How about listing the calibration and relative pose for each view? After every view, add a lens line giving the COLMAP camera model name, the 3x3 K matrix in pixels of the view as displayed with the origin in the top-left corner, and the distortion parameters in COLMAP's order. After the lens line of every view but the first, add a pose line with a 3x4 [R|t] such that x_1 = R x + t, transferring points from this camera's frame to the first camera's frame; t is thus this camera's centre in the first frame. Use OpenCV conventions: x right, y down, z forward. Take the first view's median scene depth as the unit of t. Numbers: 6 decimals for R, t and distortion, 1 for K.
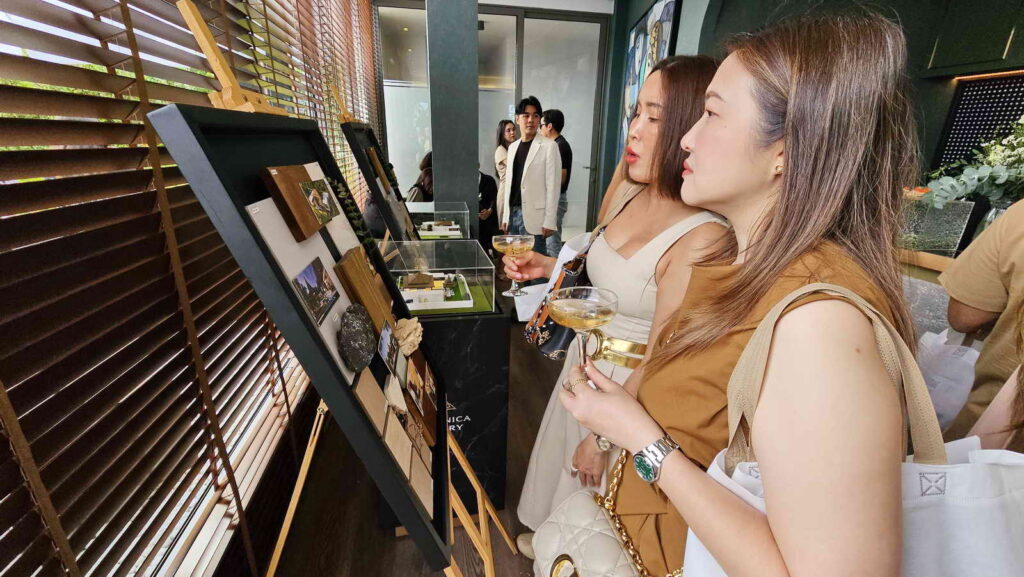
lens RADIAL K [[442.3, 0, 512.0], [0, 442.3, 288.5], [0, 0, 1]] dist [0.000013, -0.000131]
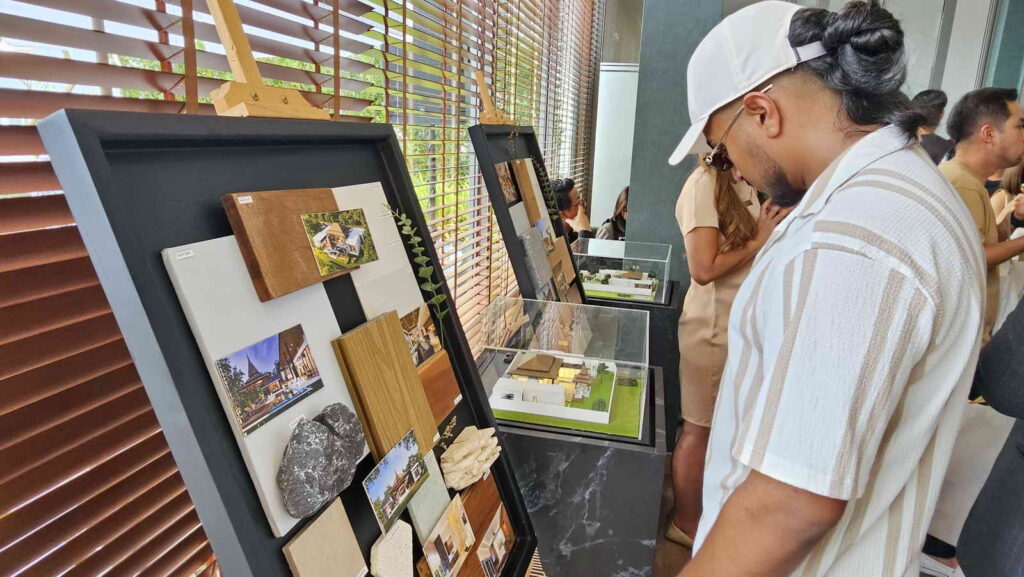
lens RADIAL K [[649.5, 0, 512.0], [0, 649.5, 288.5], [0, 0, 1]] dist [0.003577, -0.004383]
pose [[0.899792, 0.112732, -0.421504, 0.169595], [-0.154612, 0.985740, -0.066415, -0.071552], [0.408006, 0.124929, 0.904391, 0.152472]]
